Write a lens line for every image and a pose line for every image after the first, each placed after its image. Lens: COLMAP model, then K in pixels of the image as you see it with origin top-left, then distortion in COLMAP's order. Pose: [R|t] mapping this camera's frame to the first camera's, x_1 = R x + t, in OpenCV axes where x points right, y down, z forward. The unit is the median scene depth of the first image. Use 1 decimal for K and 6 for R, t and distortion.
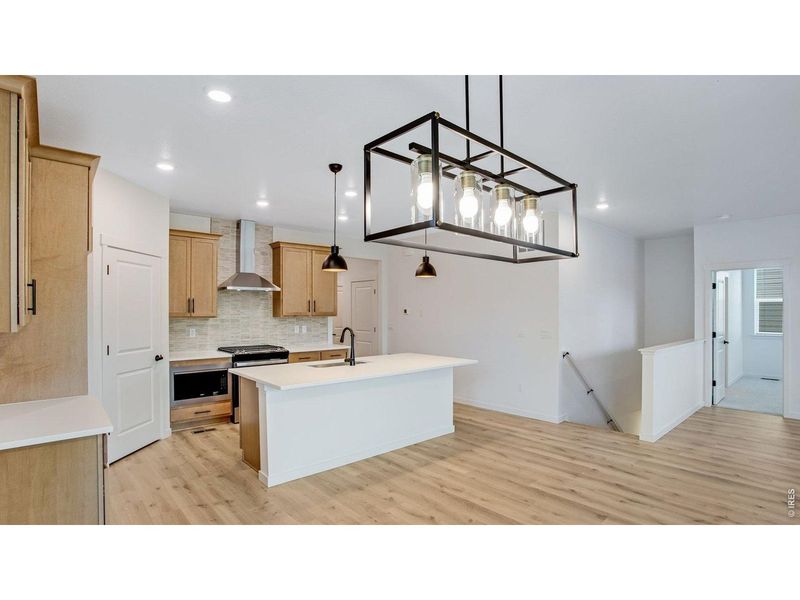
lens RADIAL K [[415.9, 0, 408.8], [0, 415.9, 310.1], [0, 0, 1]] dist [-0.000521, -0.000091]
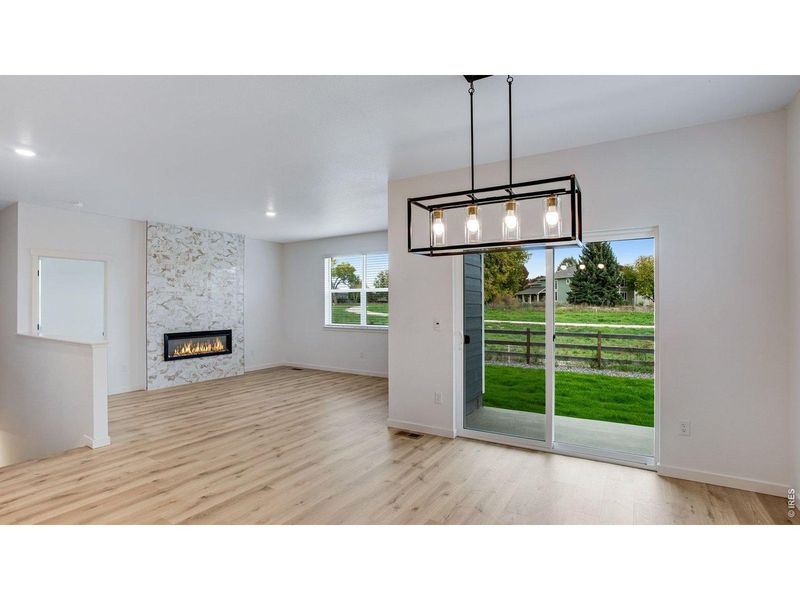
lens RADIAL K [[392.0, 0, 403.5], [0, 392.0, 297.7], [0, 0, 1]] dist [-0.002286, -0.000561]
pose [[-0.249486, 0.019270, 0.968187, -0.426425], [0.003989, 0.999814, -0.018871, 0.023247], [-0.968370, -0.000846, -0.249516, 0.650053]]
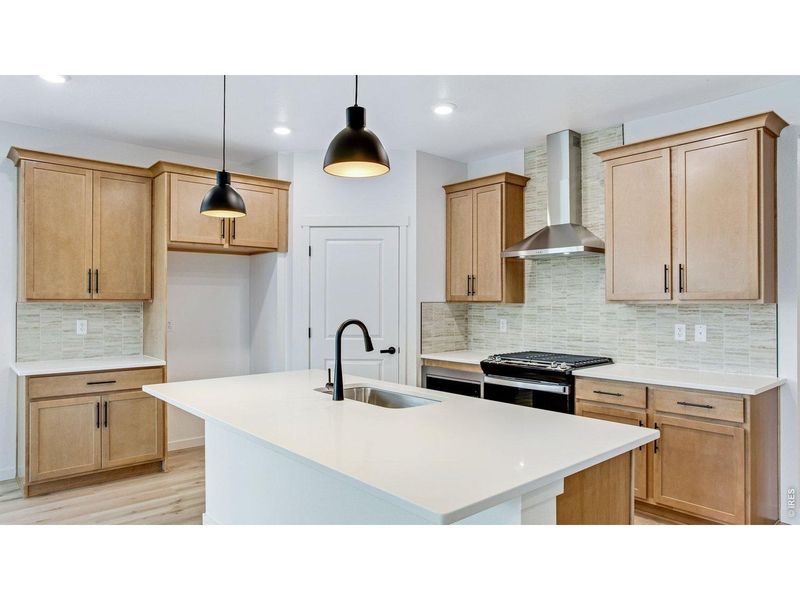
lens RADIAL K [[513.6, 0, 400.0], [0, 513.6, 300.0], [0, 0, 1]] dist [0.006602, 0.002601]
pose [[-0.048129, -0.009781, -0.998793, 0.463223], [0.000966, 0.999951, -0.009839, 0.027630], [0.998841, -0.001438, -0.048117, 1.154855]]
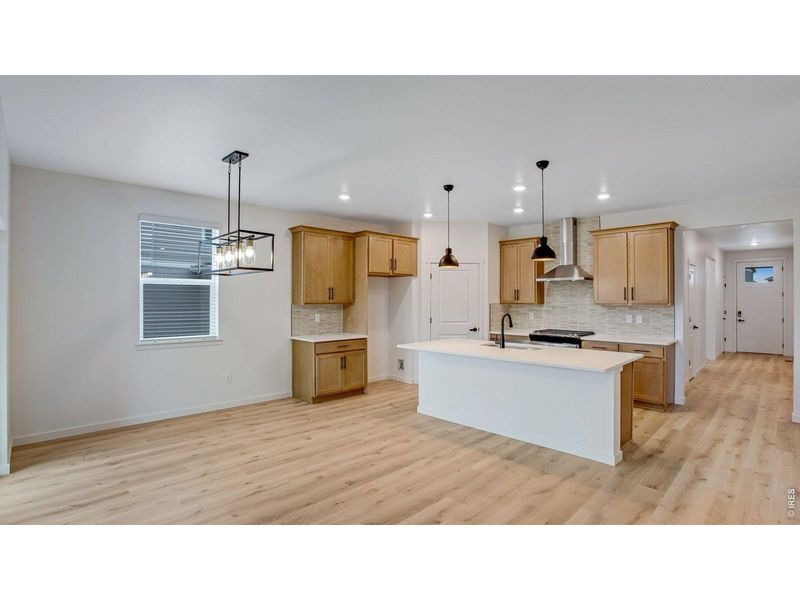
lens RADIAL K [[392.0, 0, 403.5], [0, 392.0, 297.7], [0, 0, 1]] dist [-0.002286, -0.000561]
pose [[0.029837, -0.008549, -0.999518, 0.934919], [0.001632, 0.999963, -0.008504, 0.009665], [0.999553, -0.001378, 0.029850, 0.745086]]
